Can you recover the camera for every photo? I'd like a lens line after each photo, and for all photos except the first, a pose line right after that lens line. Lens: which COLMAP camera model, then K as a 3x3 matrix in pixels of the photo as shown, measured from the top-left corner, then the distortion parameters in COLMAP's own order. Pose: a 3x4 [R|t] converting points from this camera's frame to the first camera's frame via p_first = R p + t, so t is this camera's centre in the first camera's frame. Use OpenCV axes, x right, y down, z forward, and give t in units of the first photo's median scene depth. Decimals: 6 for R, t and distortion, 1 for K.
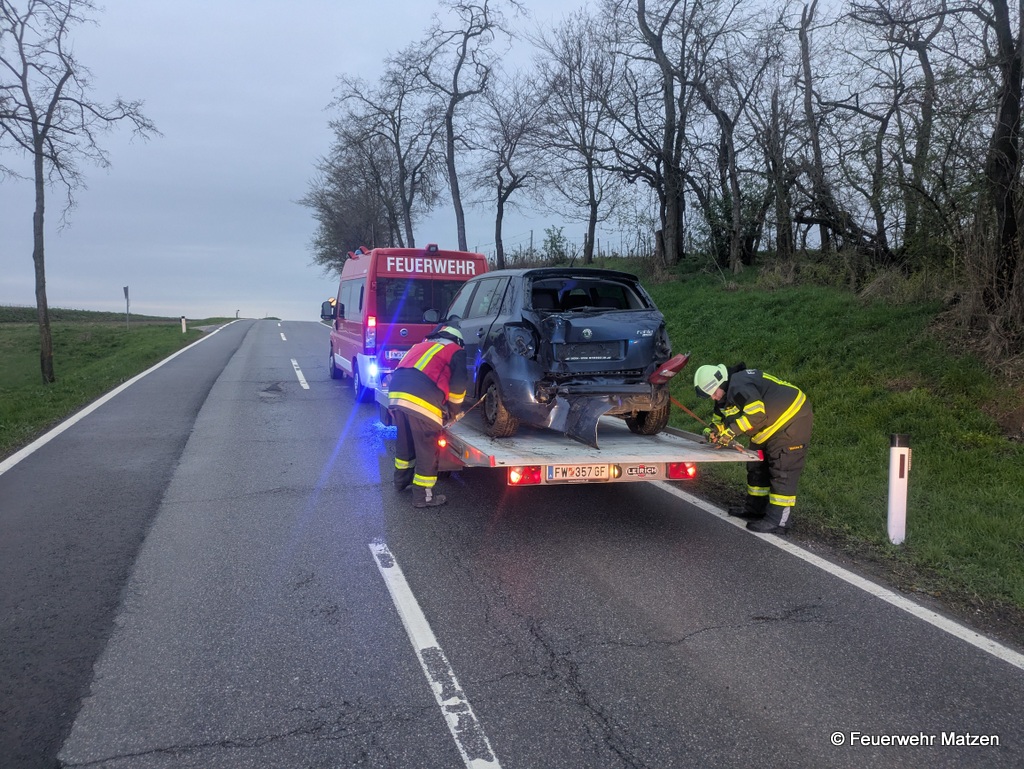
lens RADIAL K [[740.4, 0, 513.7], [0, 740.4, 388.5], [0, 0, 1]] dist [0.023209, -0.001492]
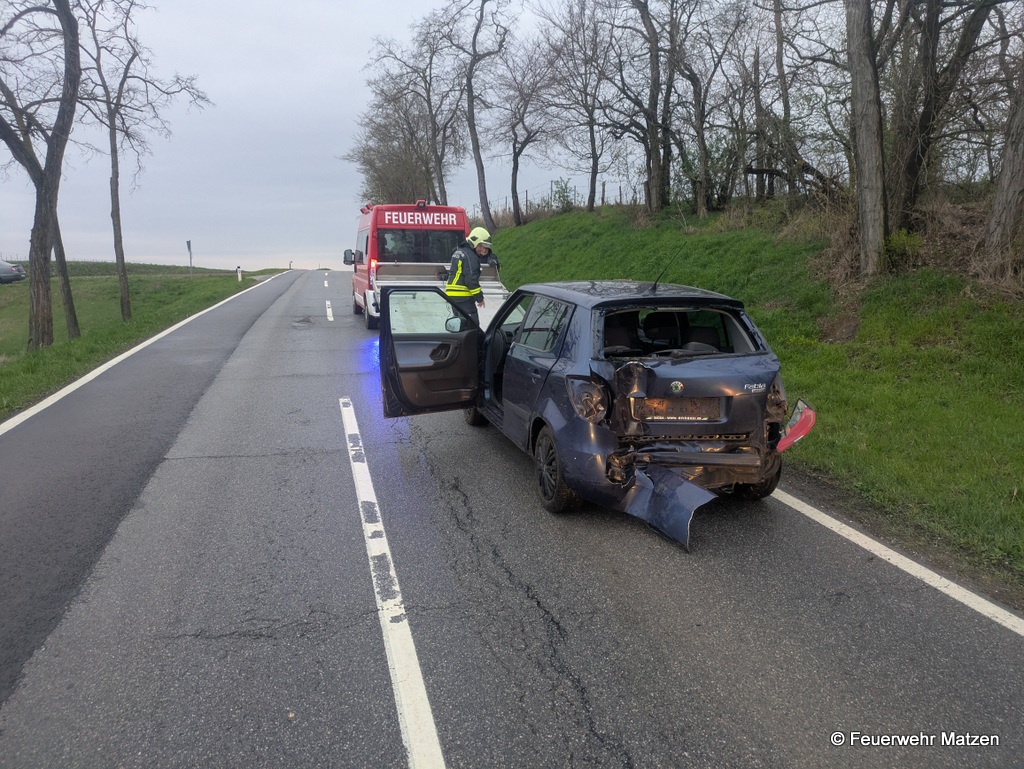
lens RADIAL K [[740.4, 0, 510.5], [0, 740.4, 381.9], [0, 0, 1]] dist [0.023209, -0.001492]
pose [[0.997089, -0.003165, -0.076183, 0.067938], [0.007630, 0.998264, 0.058395, 0.019663], [0.075866, -0.058806, 0.995382, -0.128903]]
